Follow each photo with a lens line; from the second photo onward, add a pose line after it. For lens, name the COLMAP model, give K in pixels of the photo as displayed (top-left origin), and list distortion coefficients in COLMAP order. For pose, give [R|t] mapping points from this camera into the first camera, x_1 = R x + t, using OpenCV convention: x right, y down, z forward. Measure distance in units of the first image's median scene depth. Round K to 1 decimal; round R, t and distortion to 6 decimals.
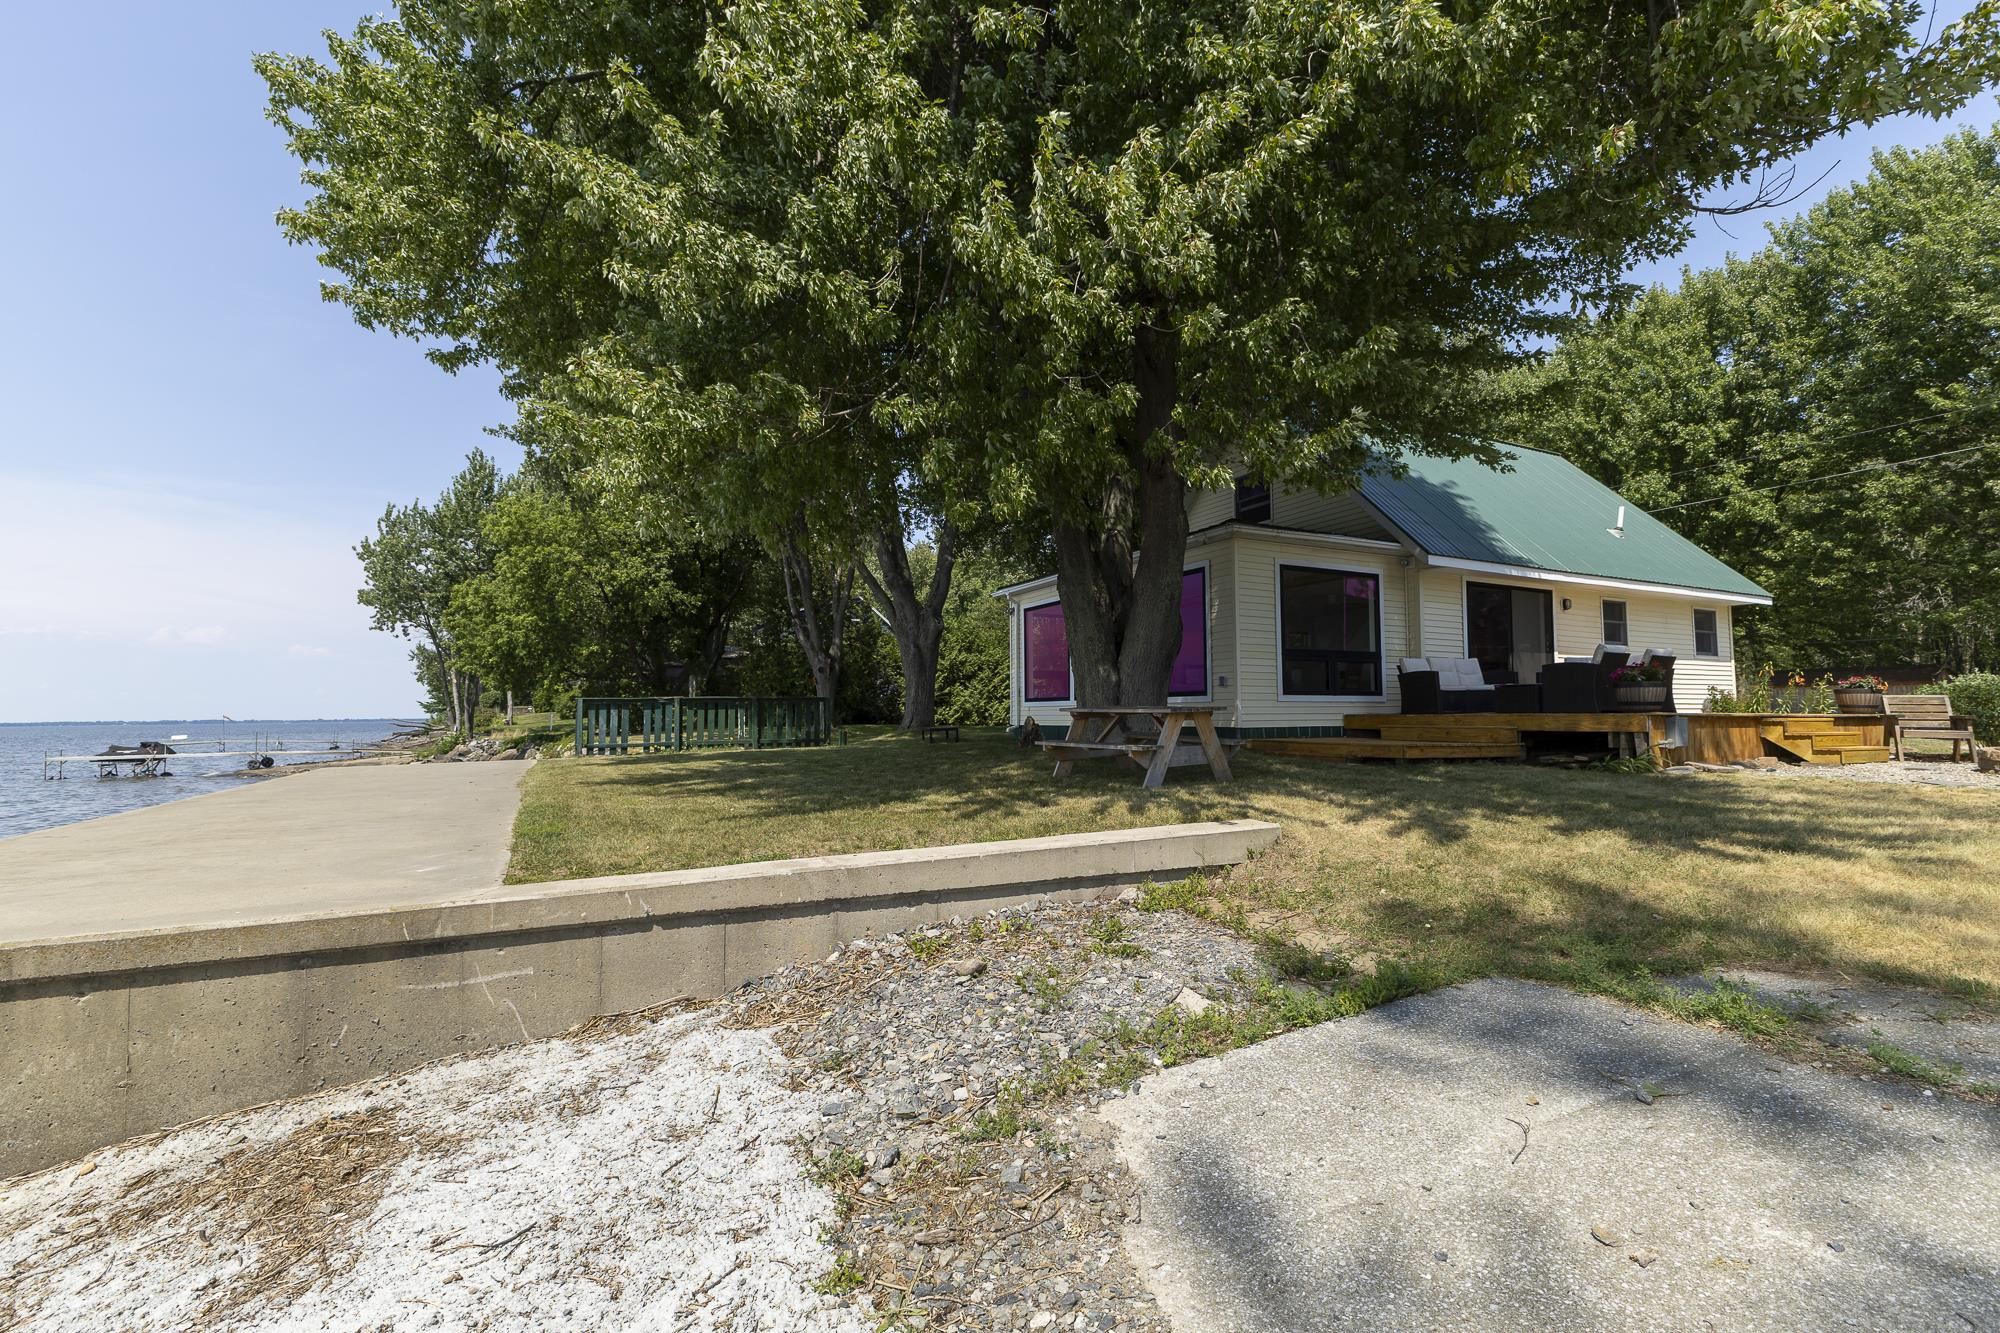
lens RADIAL K [[855.8, 0, 1000.0], [0, 855.8, 643.1], [0, 0, 1]] dist [0.039245, -0.011235]
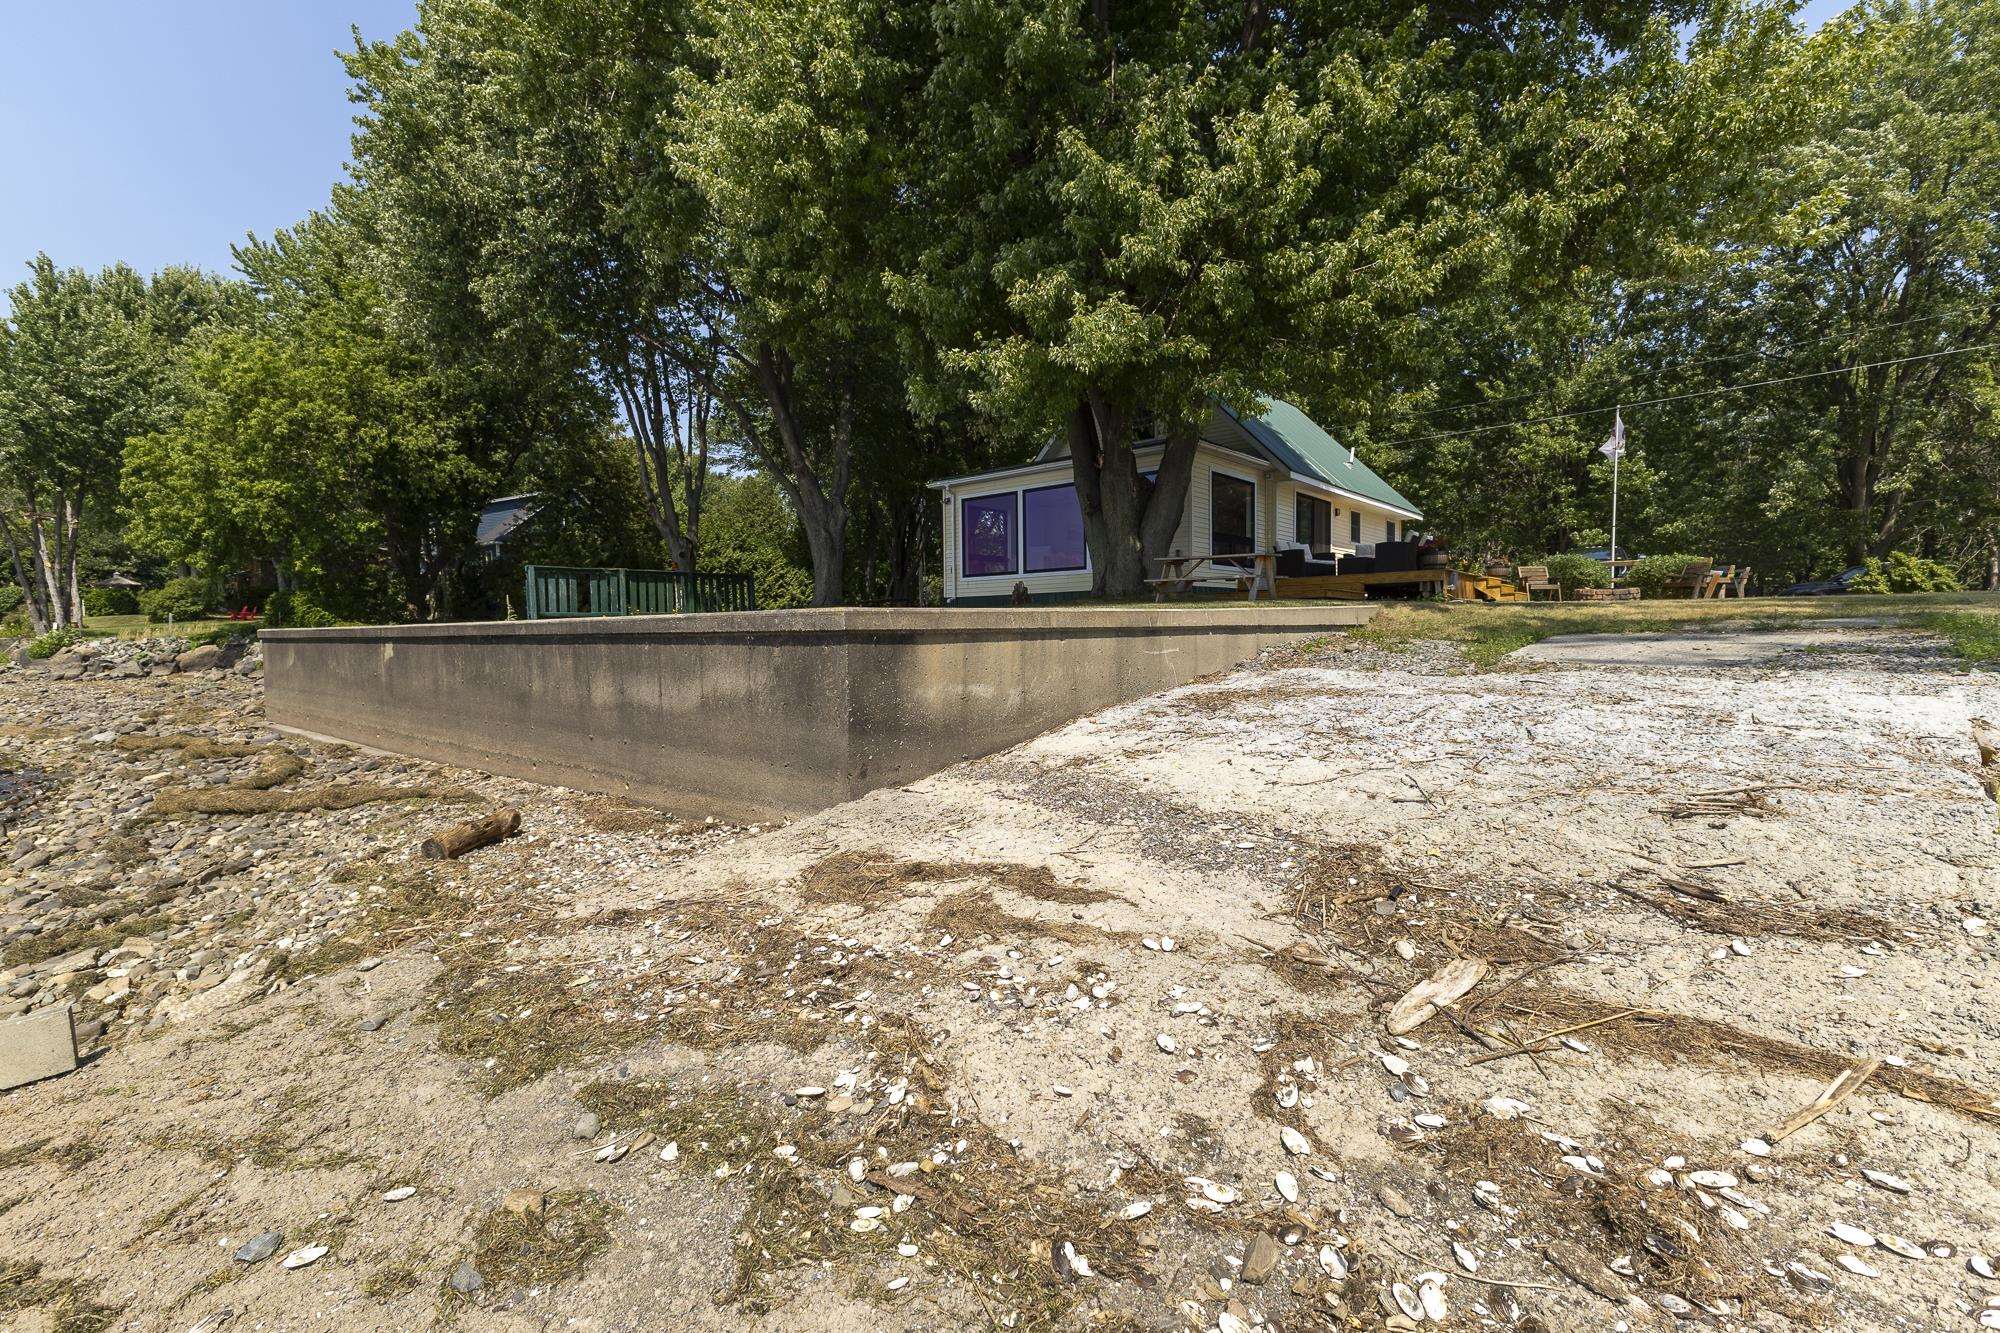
lens RADIAL K [[855.8, 0, 1000.0], [0, 855.8, 643.1], [0, 0, 1]] dist [0.039245, -0.011235]
pose [[0.927156, -0.012363, 0.374470, -1.140381], [-0.024565, 0.995299, 0.093682, 0.145513], [-0.373868, -0.096057, 0.922494, -0.398510]]
